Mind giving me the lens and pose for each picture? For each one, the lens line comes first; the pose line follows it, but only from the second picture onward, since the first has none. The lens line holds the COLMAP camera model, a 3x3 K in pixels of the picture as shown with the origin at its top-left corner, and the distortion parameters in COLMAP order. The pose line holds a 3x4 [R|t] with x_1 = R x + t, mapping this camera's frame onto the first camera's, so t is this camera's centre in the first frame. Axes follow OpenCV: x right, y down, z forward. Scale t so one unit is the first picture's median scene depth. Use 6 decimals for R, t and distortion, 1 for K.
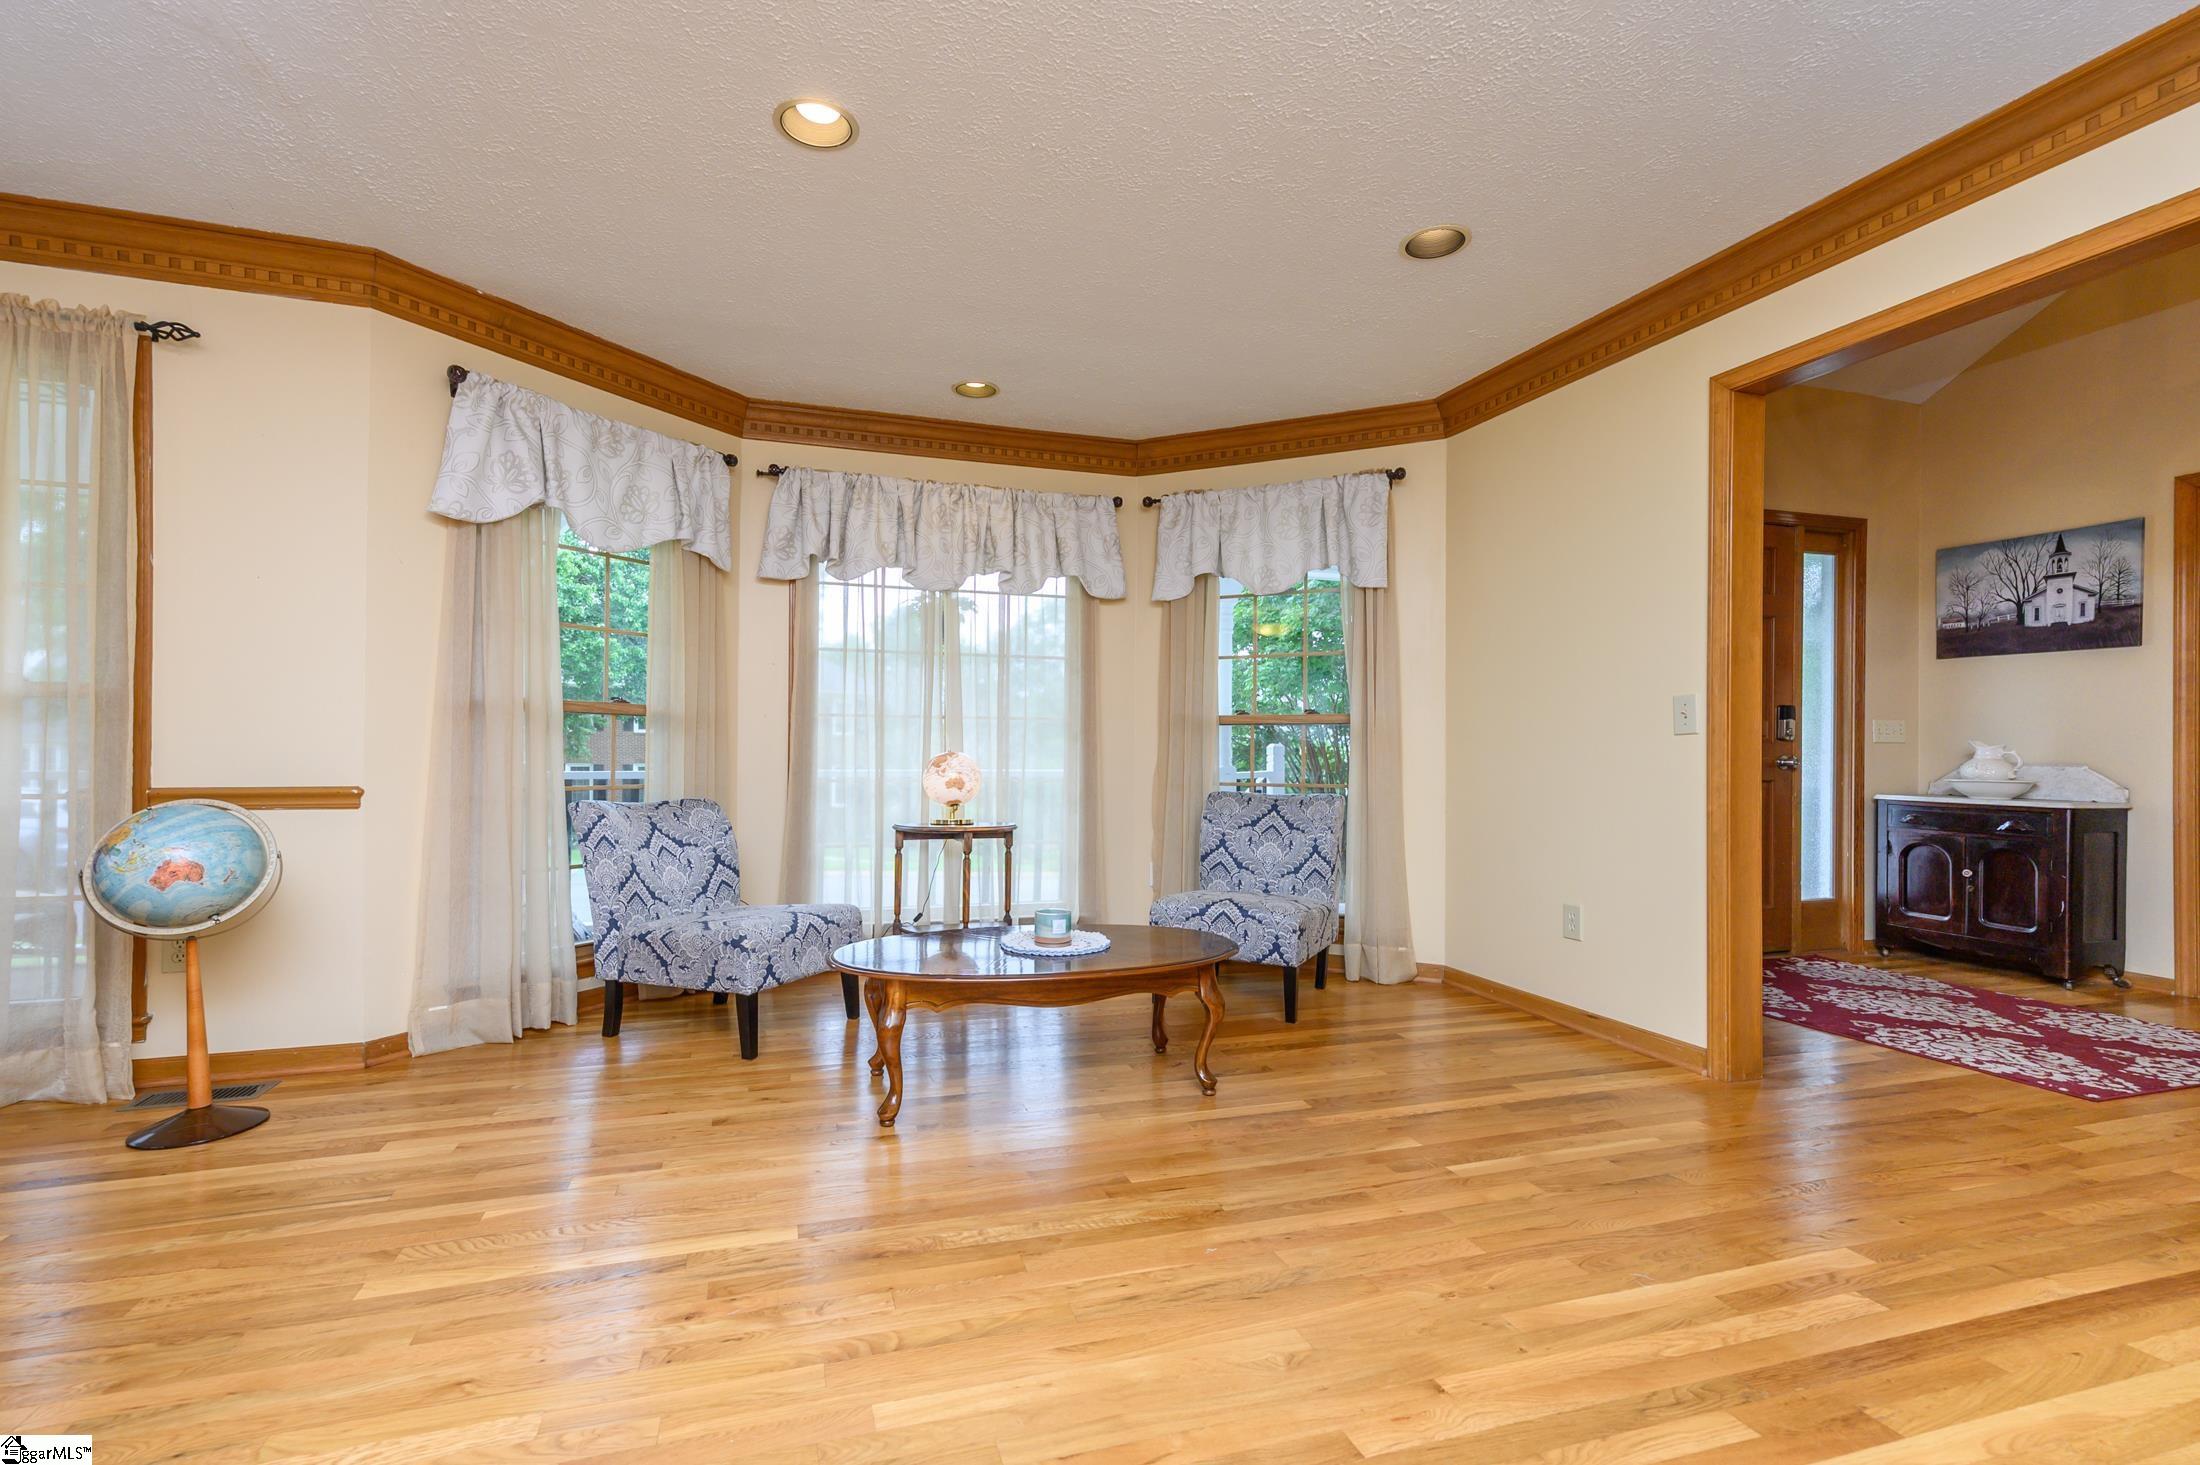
lens RADIAL K [[927.2, 0, 1037.3], [0, 927.2, 745.5], [0, 0, 1]] dist [-0.000188, 0.000123]
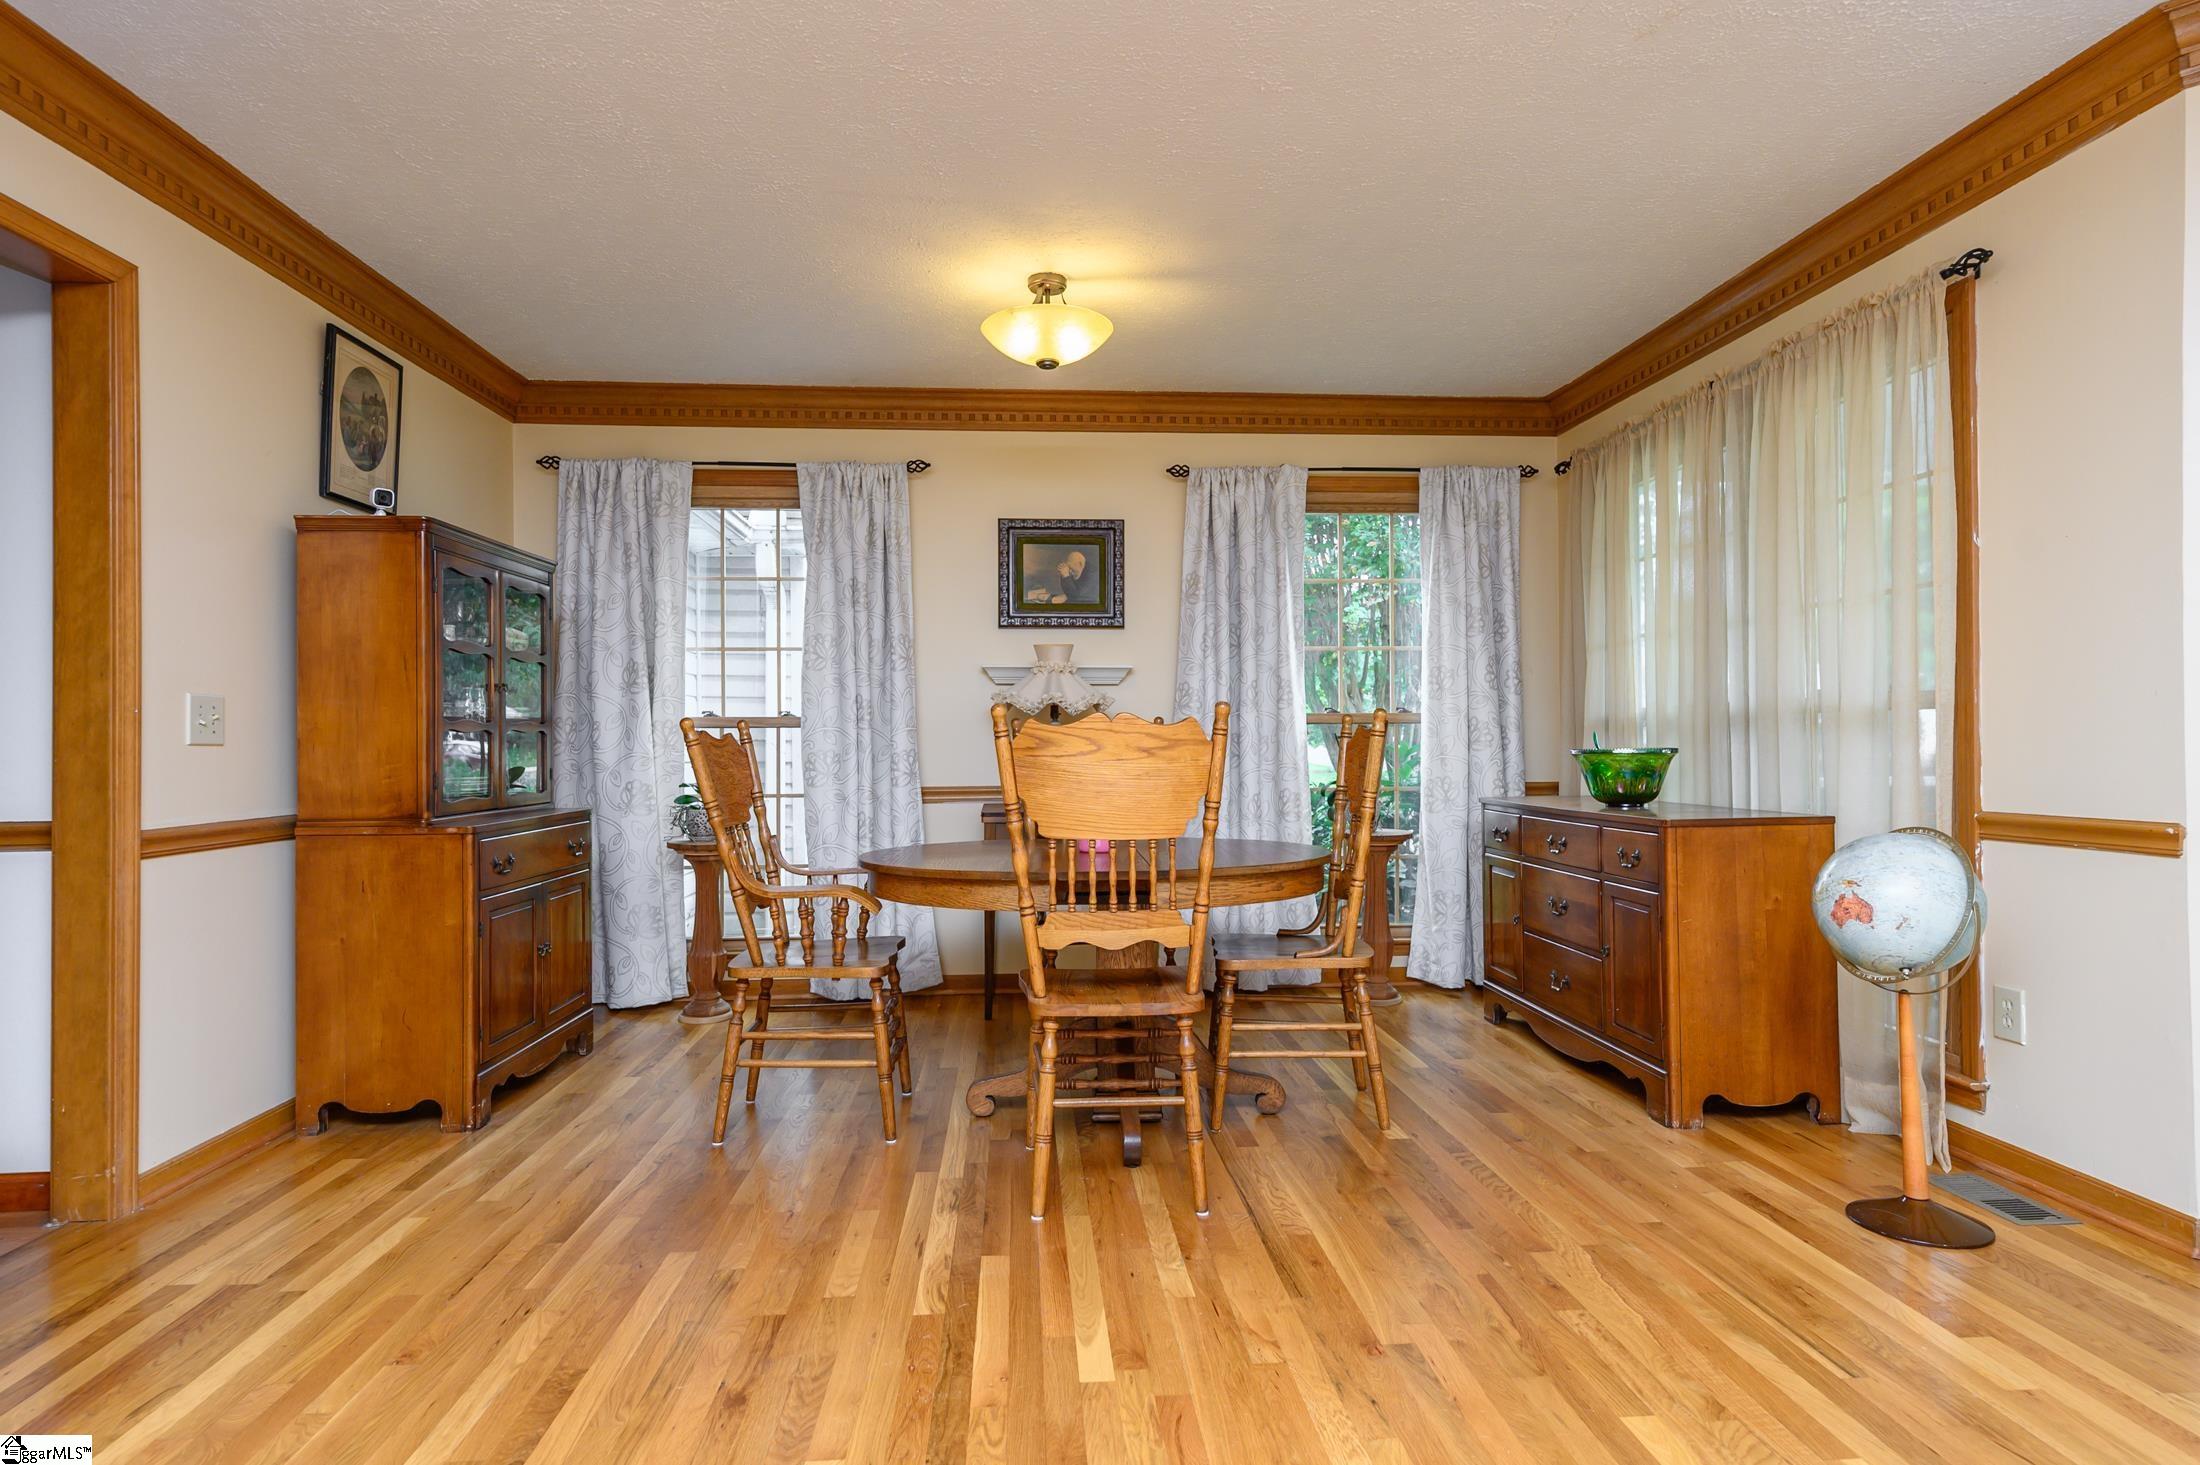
lens RADIAL K [[1154.6, 0, 1092.2], [0, 1154.6, 738.8], [0, 0, 1]] dist [0.002067, 0.000278]
pose [[-0.211325, -0.007118, -0.977390, 0.317717], [0.008005, 0.999927, -0.009013, -0.022096], [0.977383, -0.009728, -0.211253, 0.579104]]
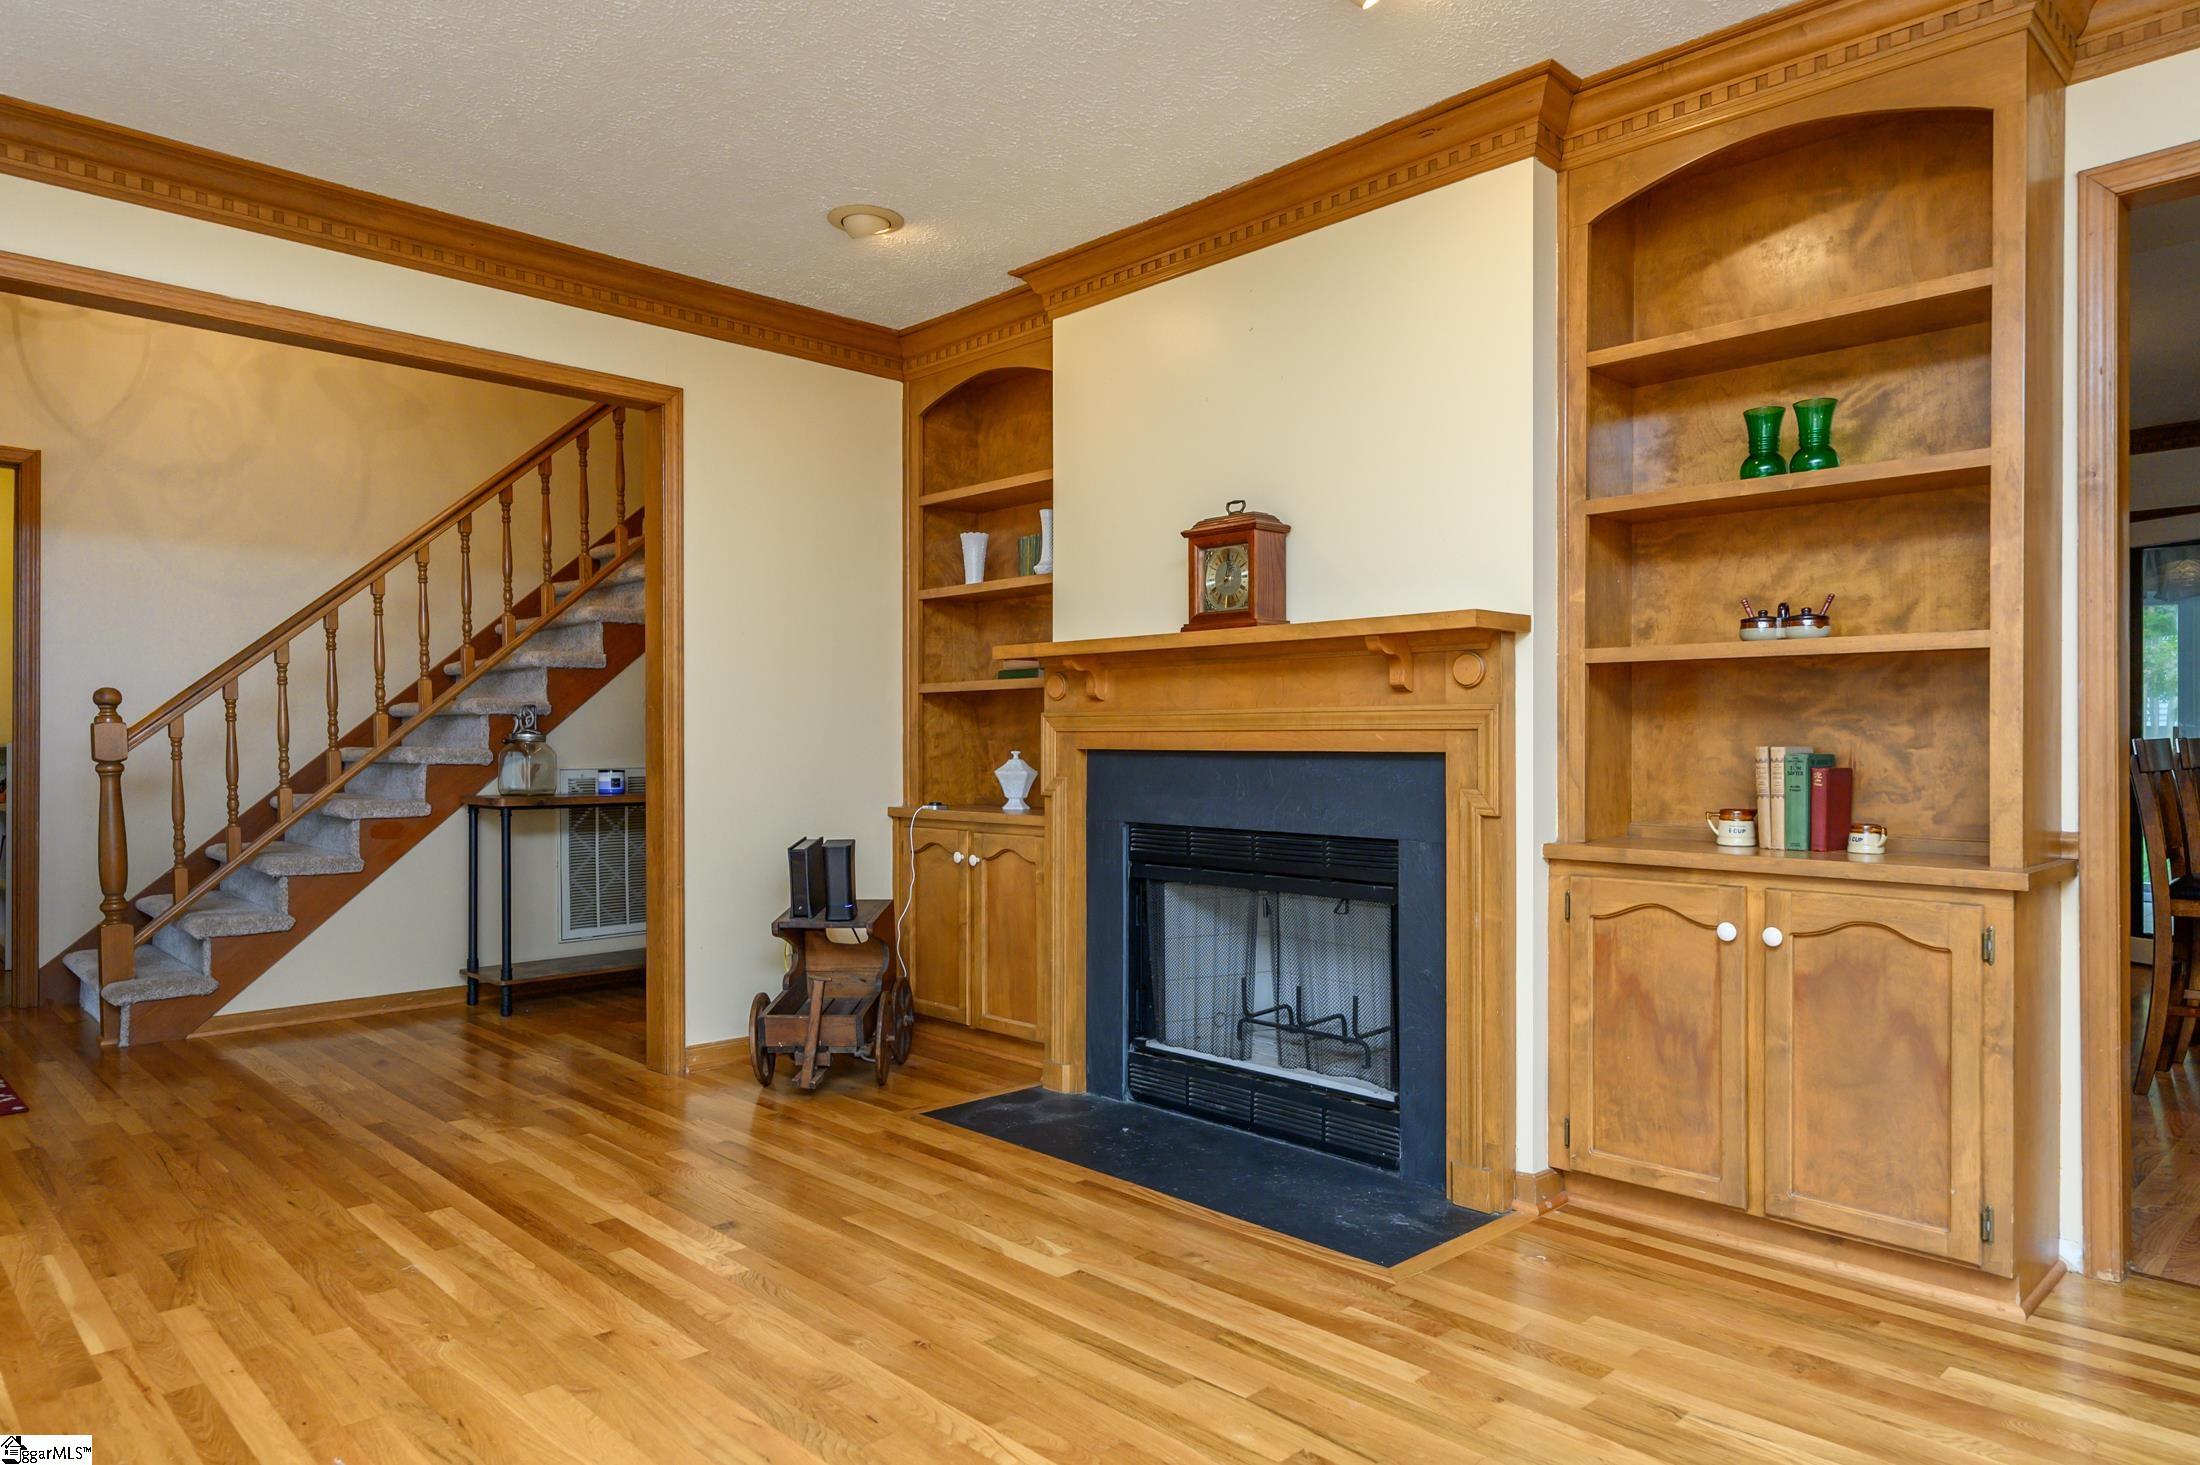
lens RADIAL K [[1451.0, 0, 1109.6], [0, 1451.0, 733.5], [0, 0, 1]] dist [0.000490, -0.000362]
pose [[-0.444237, -0.004859, 0.895896, -0.964106], [-0.000441, 0.999986, 0.005205, -0.035420], [-0.895909, 0.001917, -0.444233, 0.833501]]
